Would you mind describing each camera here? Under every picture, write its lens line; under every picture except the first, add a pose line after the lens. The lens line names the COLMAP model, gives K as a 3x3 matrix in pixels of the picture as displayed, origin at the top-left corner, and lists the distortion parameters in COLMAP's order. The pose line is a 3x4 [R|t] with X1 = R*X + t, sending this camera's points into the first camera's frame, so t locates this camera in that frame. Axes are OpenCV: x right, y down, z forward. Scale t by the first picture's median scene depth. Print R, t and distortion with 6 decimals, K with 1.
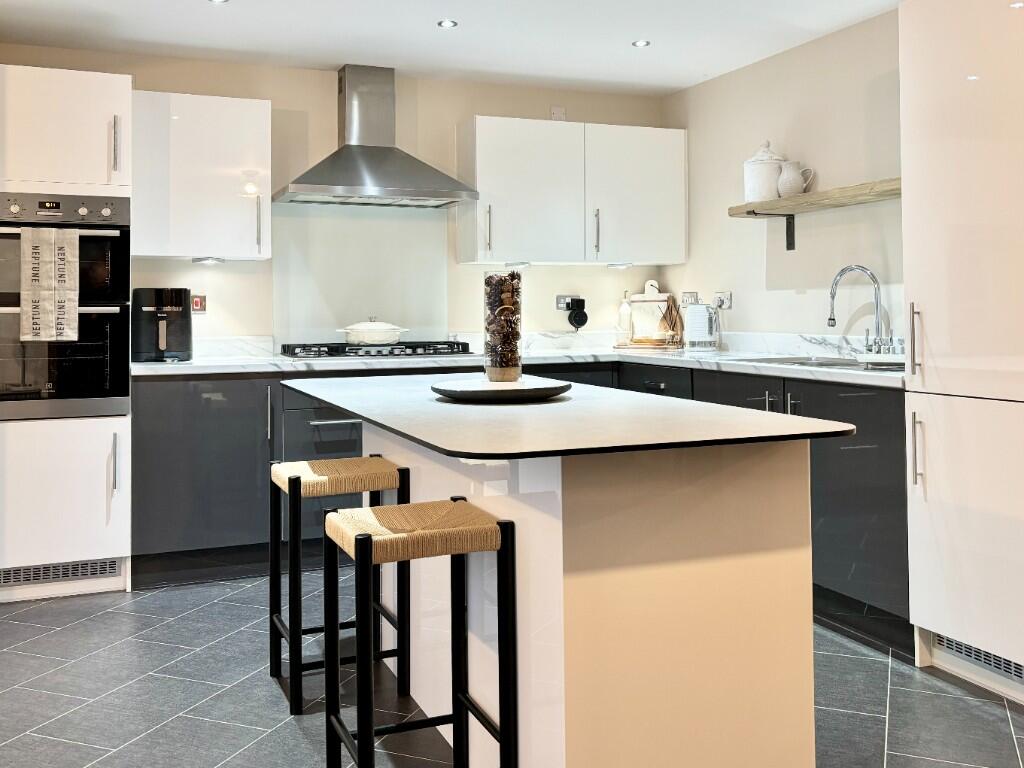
lens RADIAL K [[955.6, 0, 512.0], [0, 955.6, 384.0], [0, 0, 1]] dist [-0.005224, -0.004323]
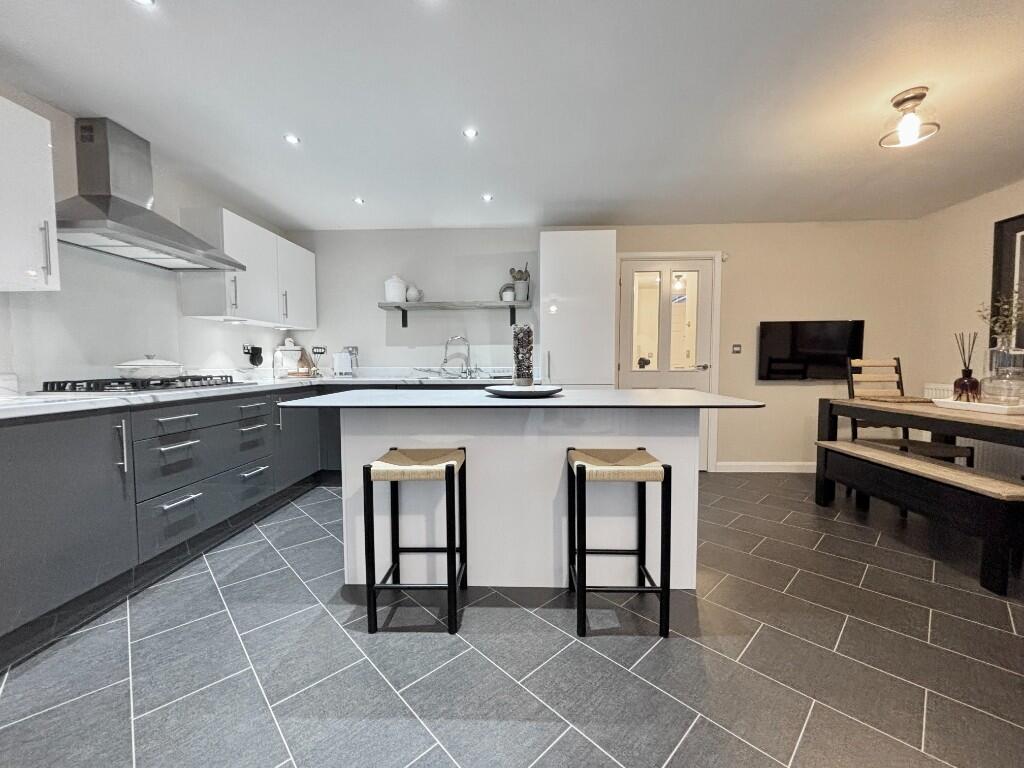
lens RADIAL K [[409.4, 0, 512.2], [0, 409.4, 408.3], [0, 0, 1]] dist [-0.000299, -0.000134]
pose [[0.416514, -0.095573, 0.904092, -0.423273], [0.066877, 0.994986, 0.074372, -0.013665], [-0.906666, 0.029486, 0.420817, 0.394448]]
